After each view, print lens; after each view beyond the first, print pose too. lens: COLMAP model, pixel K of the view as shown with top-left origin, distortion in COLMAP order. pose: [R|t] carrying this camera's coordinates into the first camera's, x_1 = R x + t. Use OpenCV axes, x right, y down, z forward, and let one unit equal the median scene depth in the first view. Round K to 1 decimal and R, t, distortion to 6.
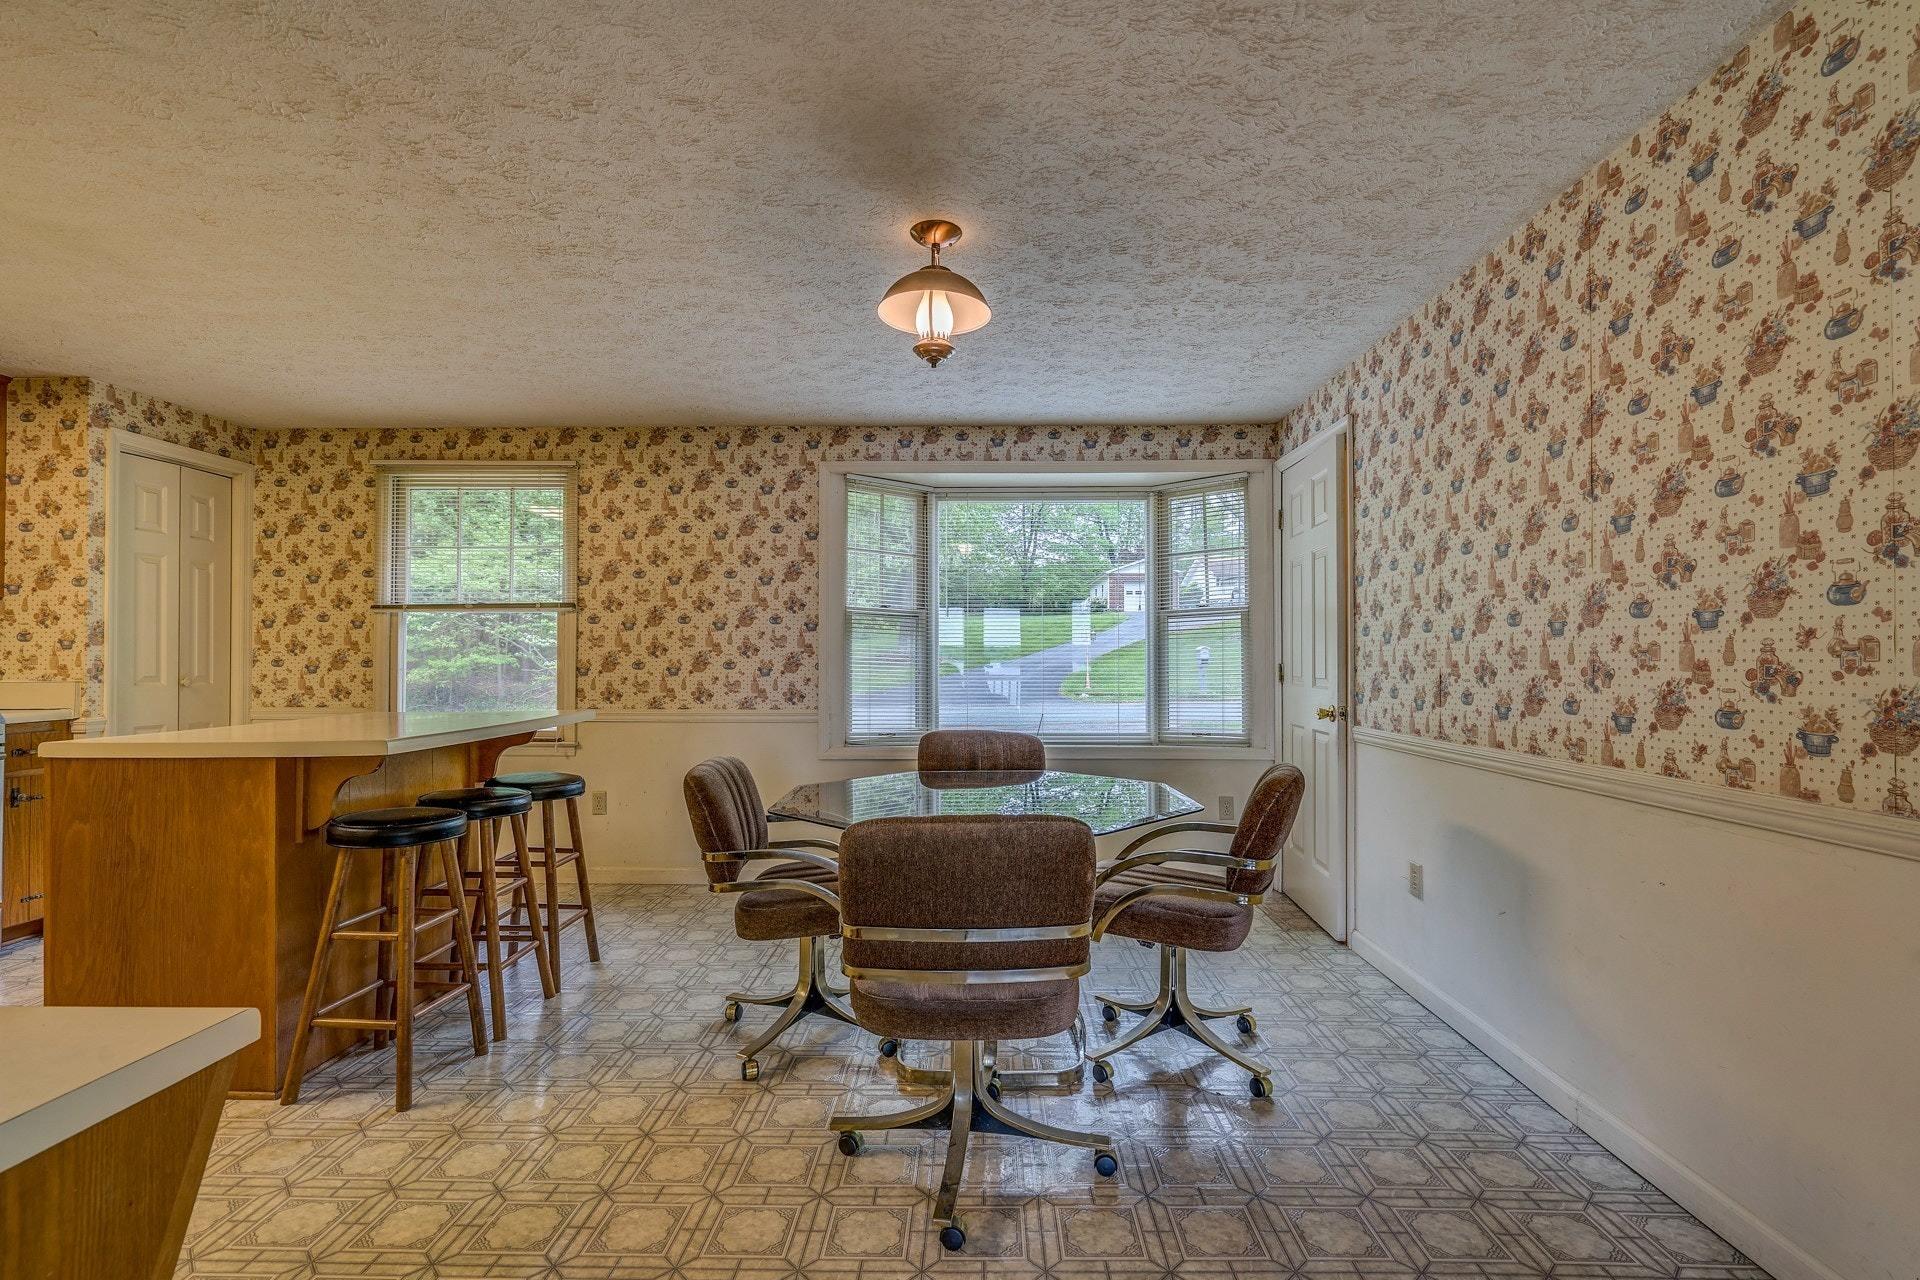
lens RADIAL K [[876.5, 0, 959.3], [0, 876.5, 653.9], [0, 0, 1]] dist [-0.002579, 0.002347]
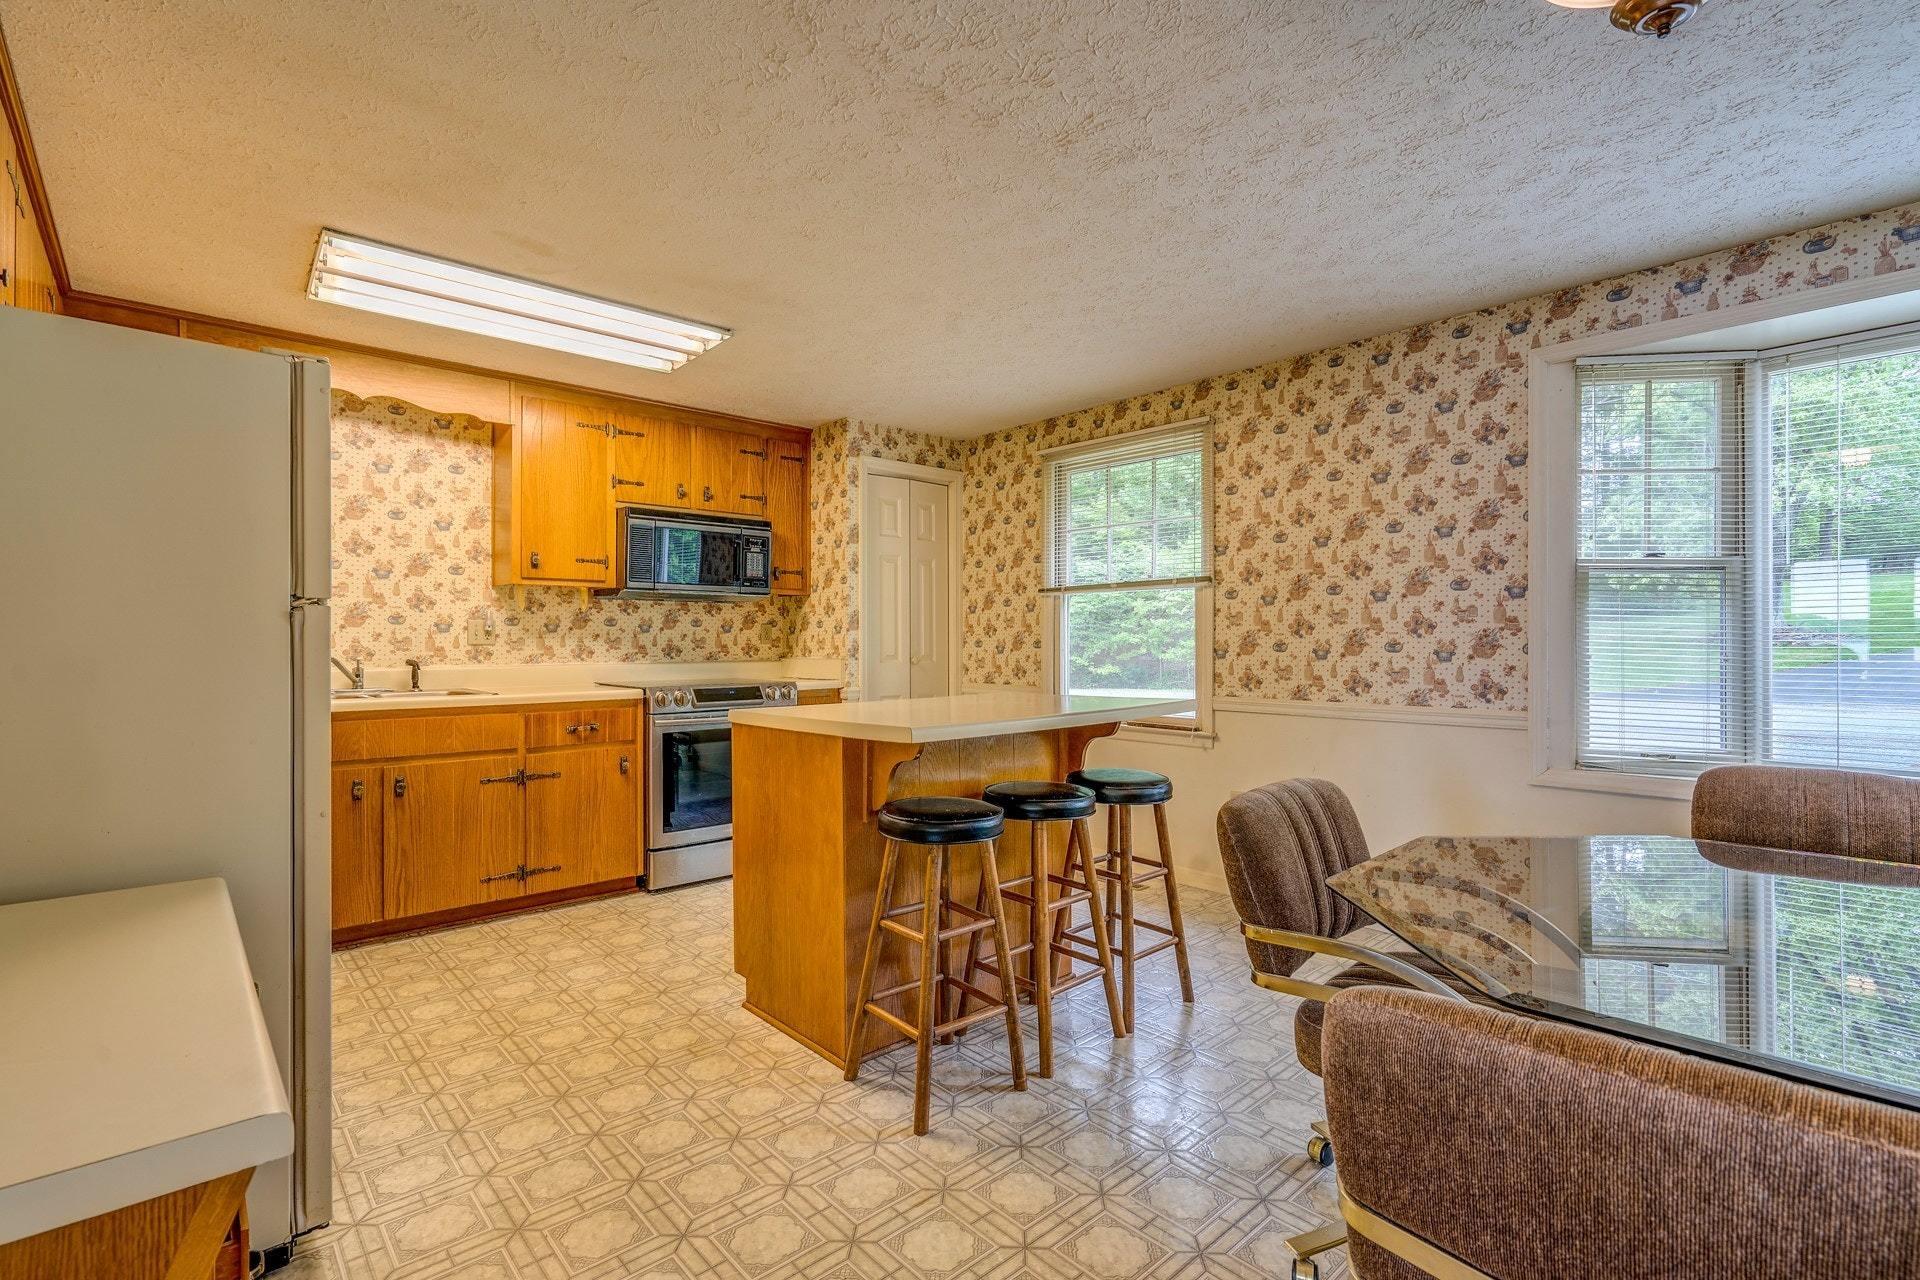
lens RADIAL K [[876.5, 0, 963.6], [0, 876.5, 645.8], [0, 0, 1]] dist [-0.002579, 0.002347]
pose [[0.692815, 0.001798, -0.721114, 0.028677], [0.007988, 0.999916, 0.010167, 0.001161], [0.721072, -0.012804, 0.692742, 0.205722]]
